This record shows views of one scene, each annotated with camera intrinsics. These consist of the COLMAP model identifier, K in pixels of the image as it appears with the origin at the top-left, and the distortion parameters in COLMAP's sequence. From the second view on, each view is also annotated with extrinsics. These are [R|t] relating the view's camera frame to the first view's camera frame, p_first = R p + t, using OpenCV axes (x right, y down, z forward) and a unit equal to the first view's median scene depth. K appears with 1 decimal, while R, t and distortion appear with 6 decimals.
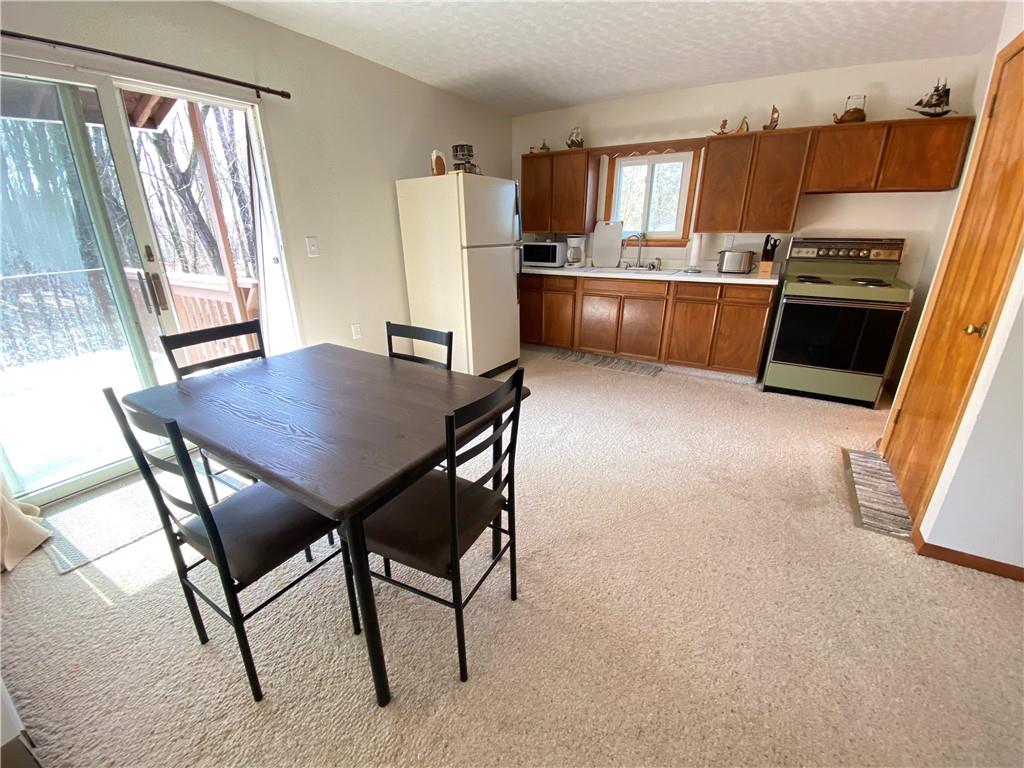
lens RADIAL K [[409.9, 0, 512.0], [0, 409.9, 384.0], [0, 0, 1]] dist [0.036730, -0.032378]
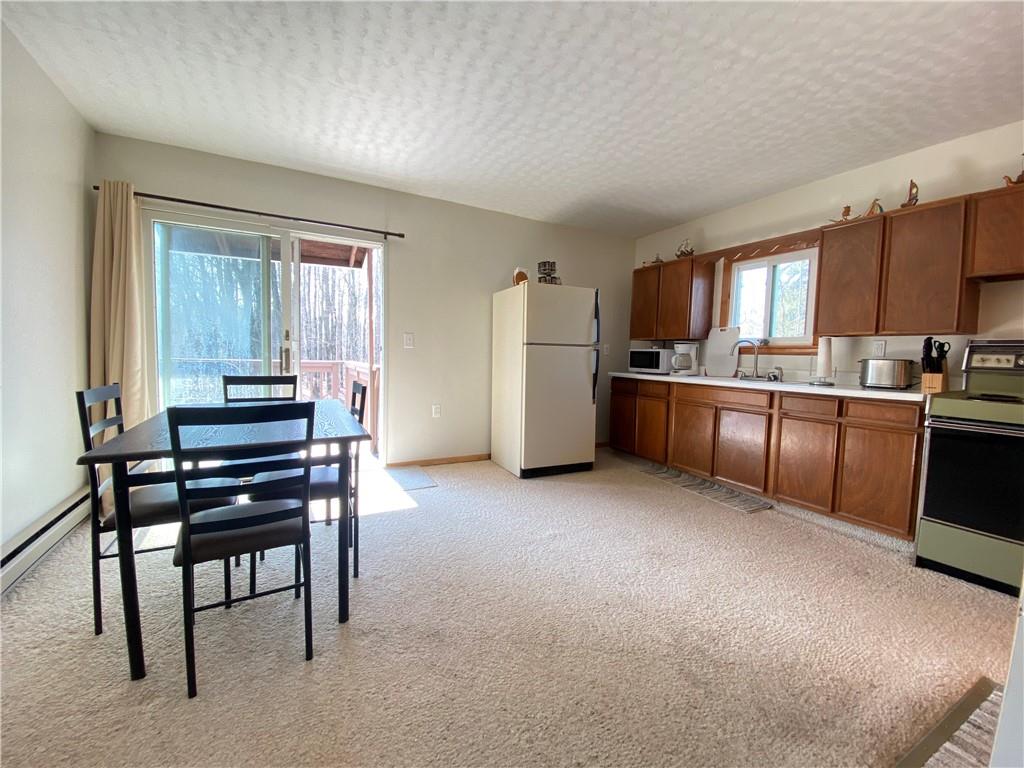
lens RADIAL K [[410.4, 0, 512.0], [0, 410.4, 384.0], [0, 0, 1]] dist [0.014393, -0.018254]
pose [[0.856303, 0.058865, -0.513108, 0.342759], [-0.204022, 0.951236, -0.231356, 0.020903], [0.474468, 0.302796, 0.826556, 0.101801]]
